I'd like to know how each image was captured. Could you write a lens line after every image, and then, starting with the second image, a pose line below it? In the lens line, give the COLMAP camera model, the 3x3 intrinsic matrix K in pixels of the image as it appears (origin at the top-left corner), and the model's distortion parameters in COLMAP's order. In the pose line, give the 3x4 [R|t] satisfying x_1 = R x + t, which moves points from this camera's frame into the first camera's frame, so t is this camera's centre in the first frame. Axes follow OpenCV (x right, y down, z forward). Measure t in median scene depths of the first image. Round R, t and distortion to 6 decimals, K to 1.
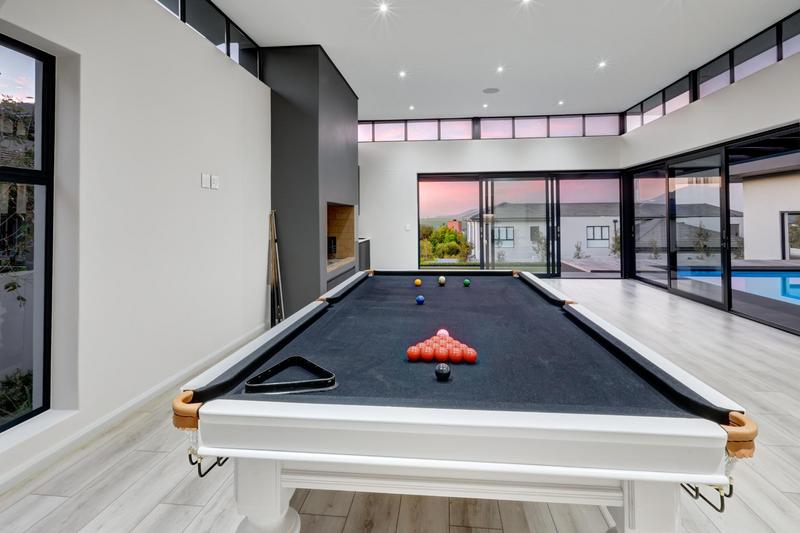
lens RADIAL K [[398.4, 0, 398.4], [0, 398.4, 243.3], [0, 0, 1]] dist [-0.000484, -0.000328]
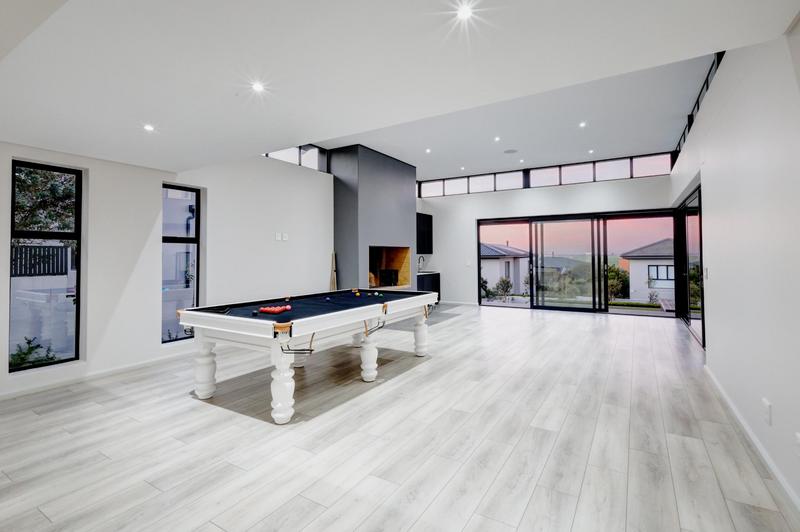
lens RADIAL K [[391.5, 0, 400.0], [0, 391.5, 266.0], [0, 0, 1]] dist [0.001121, 0.000061]
pose [[0.900370, 0.013357, -0.434920, 0.368316], [-0.026878, 0.999327, -0.024952, 0.003194], [0.434294, 0.034156, 0.900123, -0.169382]]
